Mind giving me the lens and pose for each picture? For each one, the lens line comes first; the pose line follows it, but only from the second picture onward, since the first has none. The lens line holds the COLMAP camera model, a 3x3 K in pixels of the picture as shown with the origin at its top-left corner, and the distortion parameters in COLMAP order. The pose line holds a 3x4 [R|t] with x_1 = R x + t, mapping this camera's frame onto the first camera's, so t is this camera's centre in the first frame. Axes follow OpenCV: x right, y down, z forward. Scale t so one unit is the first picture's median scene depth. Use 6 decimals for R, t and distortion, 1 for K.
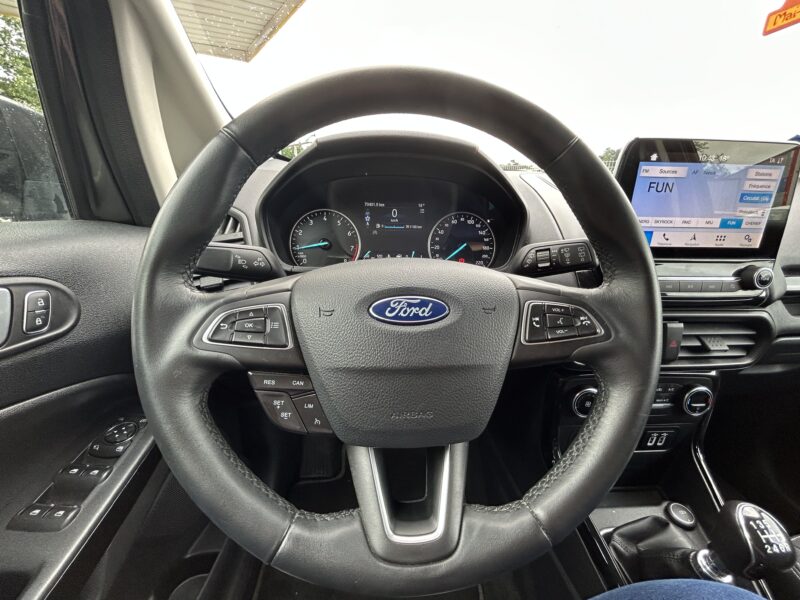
lens RADIAL K [[318.6, 0, 401.6], [0, 318.6, 298.9], [0, 0, 1]] dist [0.000732, -0.000212]
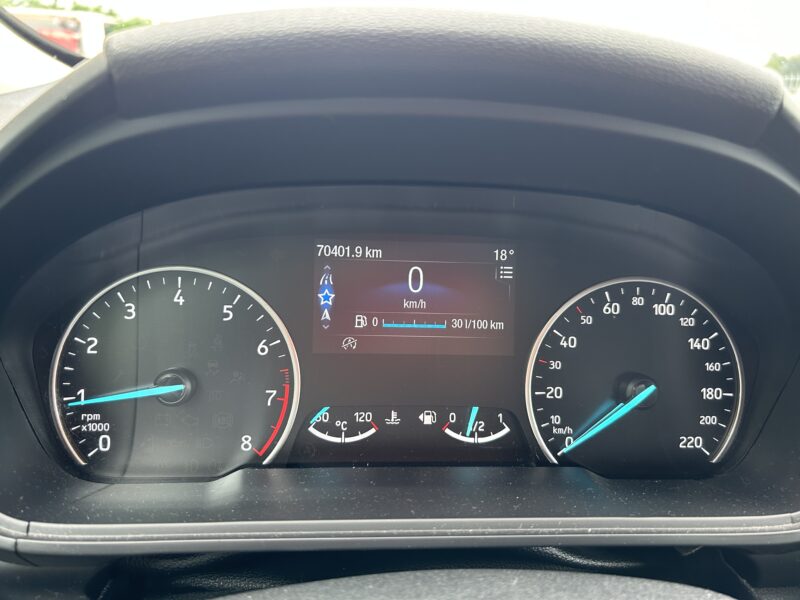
lens RADIAL K [[629.6, 0, 405.2], [0, 629.6, 302.1], [0, 0, 1]] dist [0.006452, -0.020440]
pose [[0.999504, 0.012837, 0.028747, -0.049354], [-0.011249, 0.998439, -0.054709, -0.216655], [-0.029405, 0.054359, 0.998088, 0.411432]]
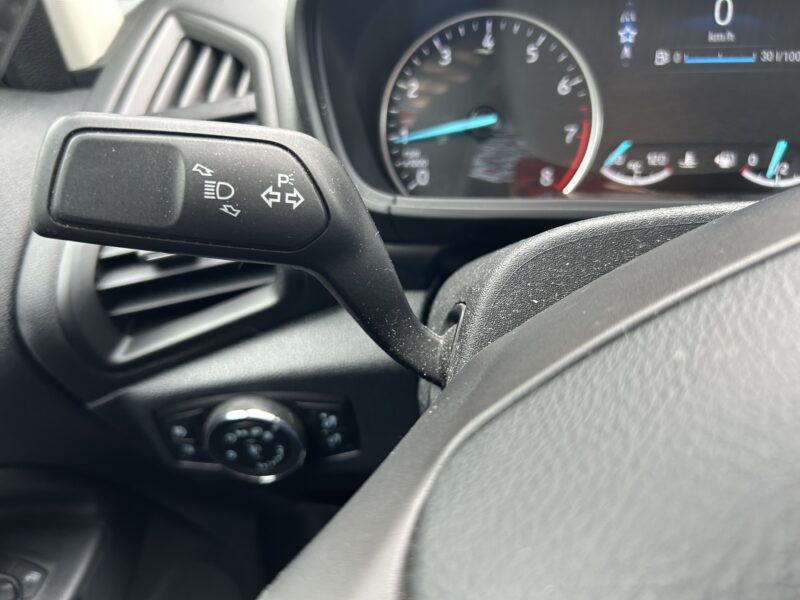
lens RADIAL K [[629.6, 0, 401.1], [0, 629.6, 294.9], [0, 0, 1]] dist [0.006452, -0.020440]
pose [[0.961259, 0.046287, -0.271731, -0.139322], [-0.024680, 0.996293, 0.082403, -0.048919], [0.274538, -0.072505, 0.958839, 0.346185]]
